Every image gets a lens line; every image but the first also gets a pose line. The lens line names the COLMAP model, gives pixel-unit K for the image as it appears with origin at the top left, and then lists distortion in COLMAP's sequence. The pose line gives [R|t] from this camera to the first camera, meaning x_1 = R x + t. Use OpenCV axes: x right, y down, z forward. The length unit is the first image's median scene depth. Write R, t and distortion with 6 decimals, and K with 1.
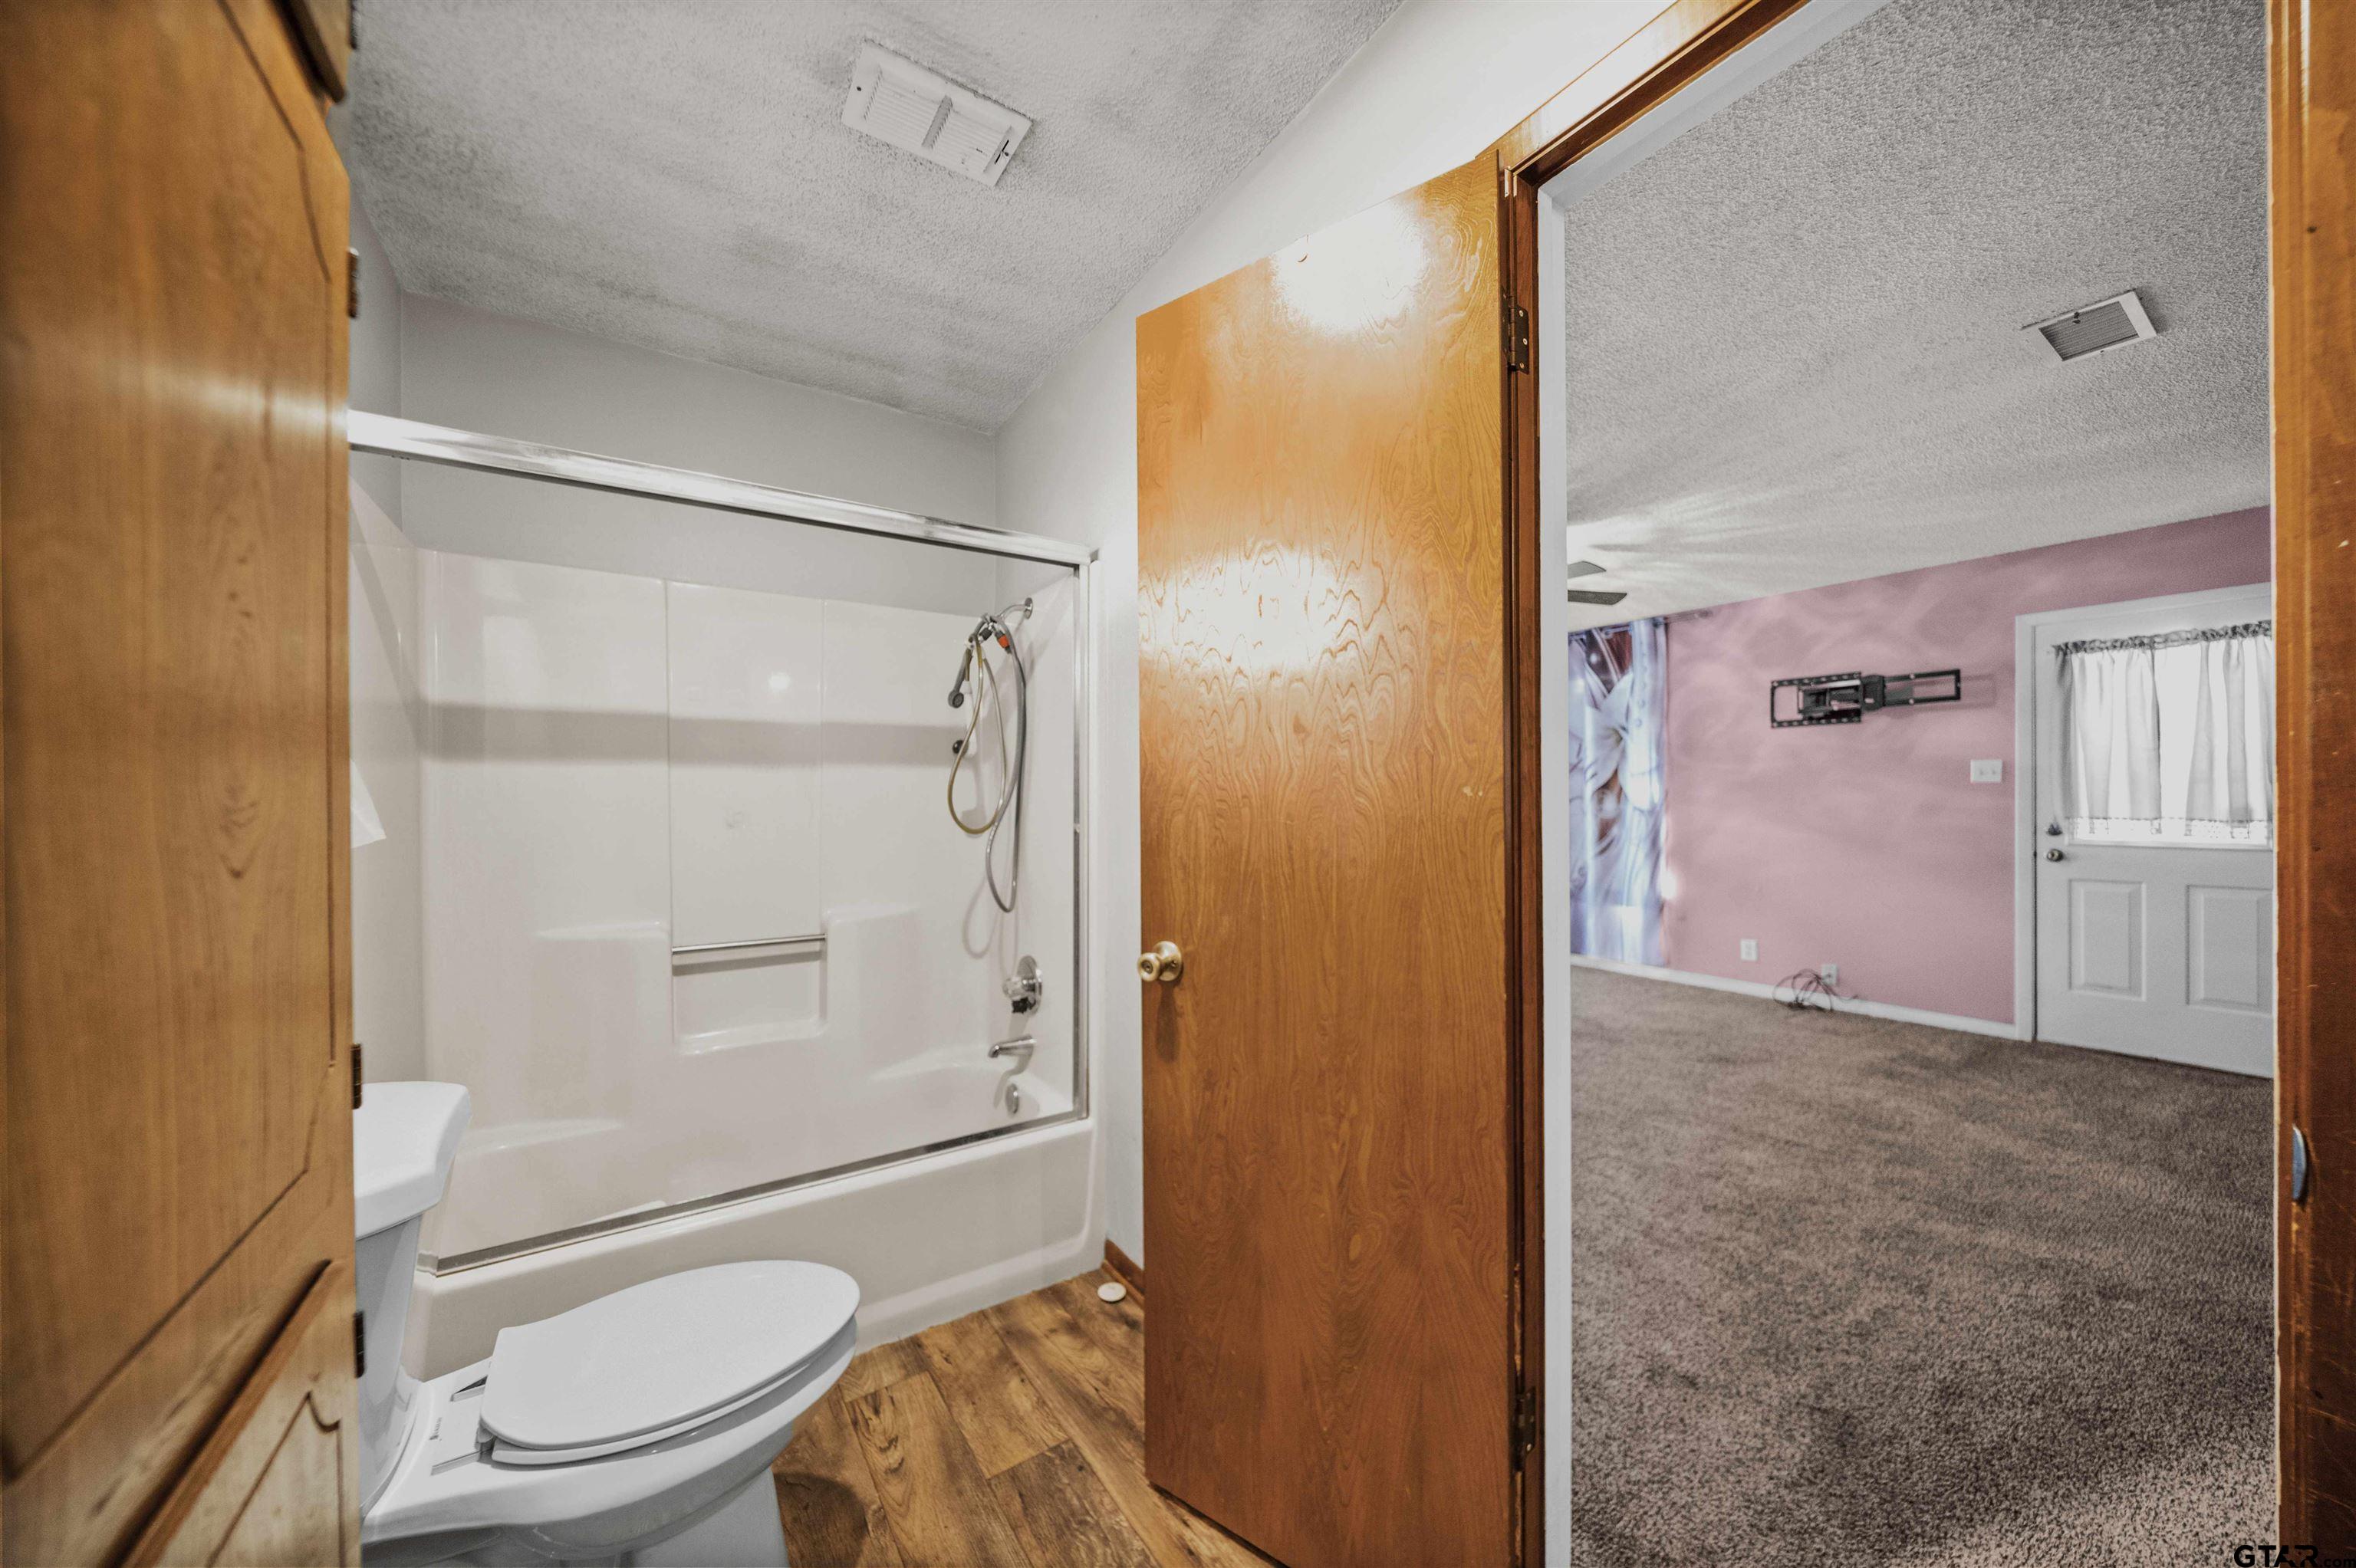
lens RADIAL K [[795.8, 0, 1177.9], [0, 795.8, 796.8], [0, 0, 1]] dist [-0.006895, -0.000231]
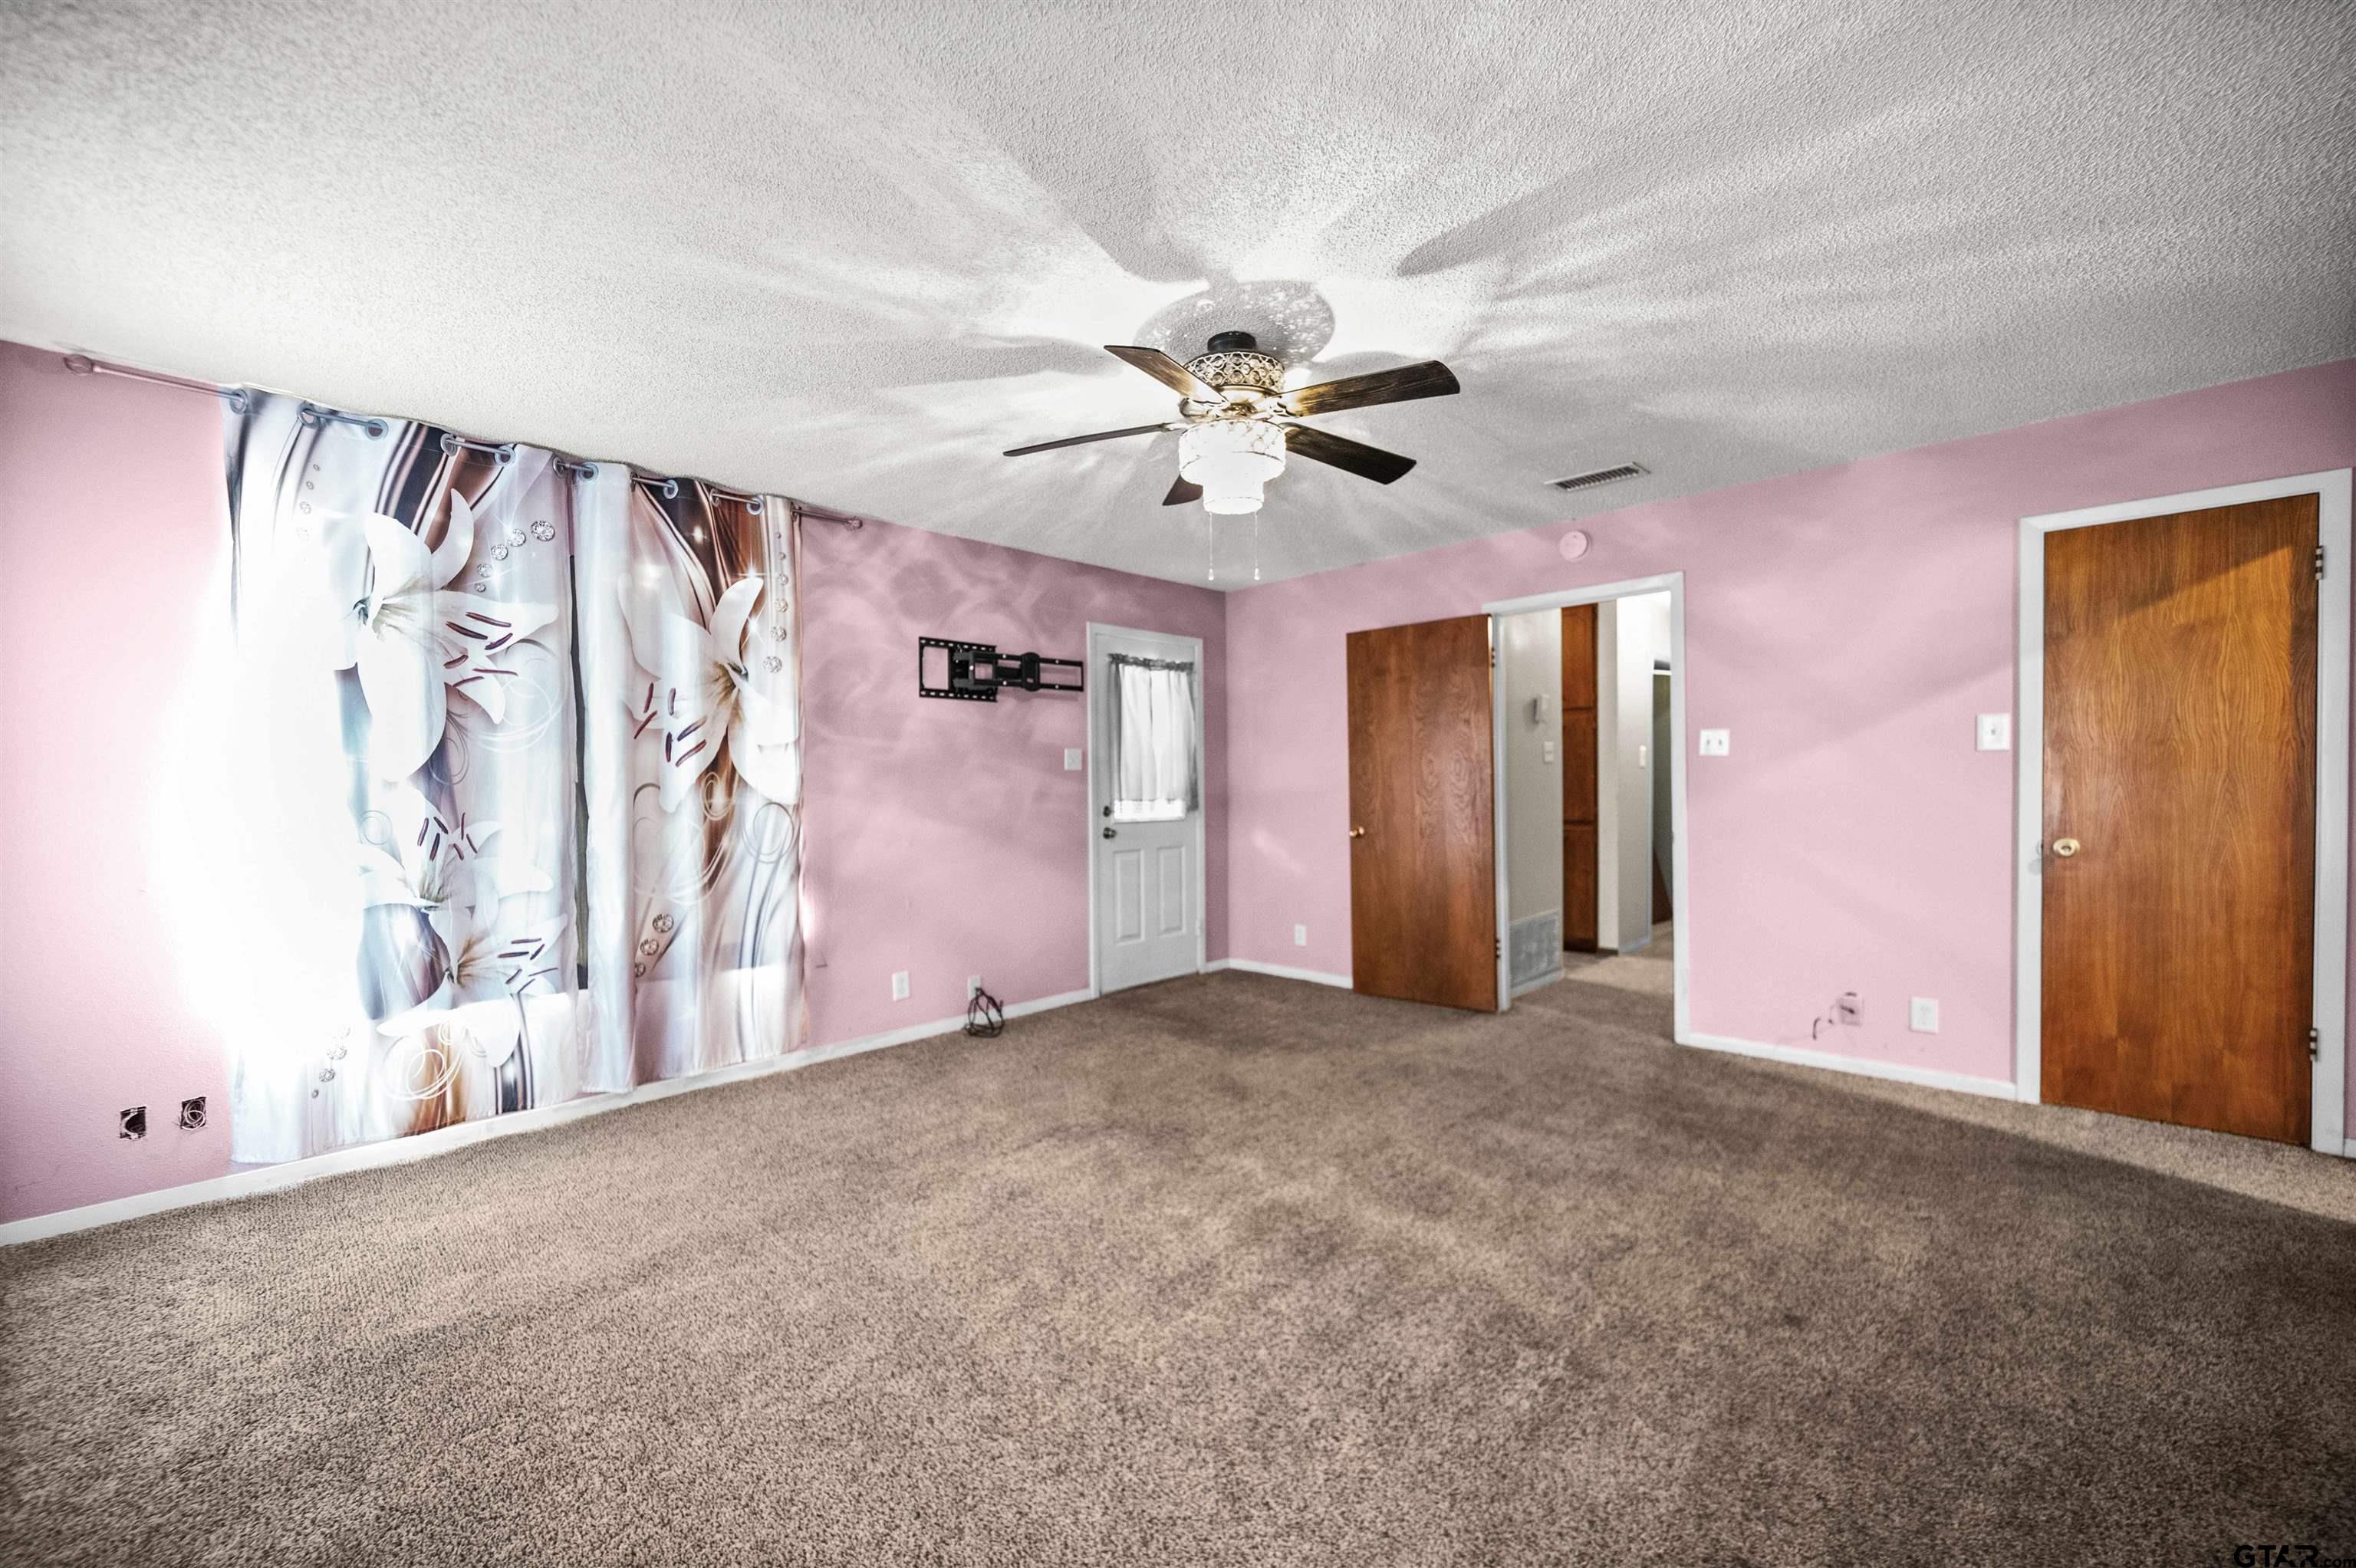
lens RADIAL K [[920.7, 0, 1168.2], [0, 920.7, 801.1], [0, 0, 1]] dist [-0.001188, 0.000018]
pose [[-0.193081, -0.015255, 0.981064, -0.200292], [0.007028, 0.999832, 0.016930, 0.003463], [-0.981158, 0.010164, -0.192941, 0.942419]]
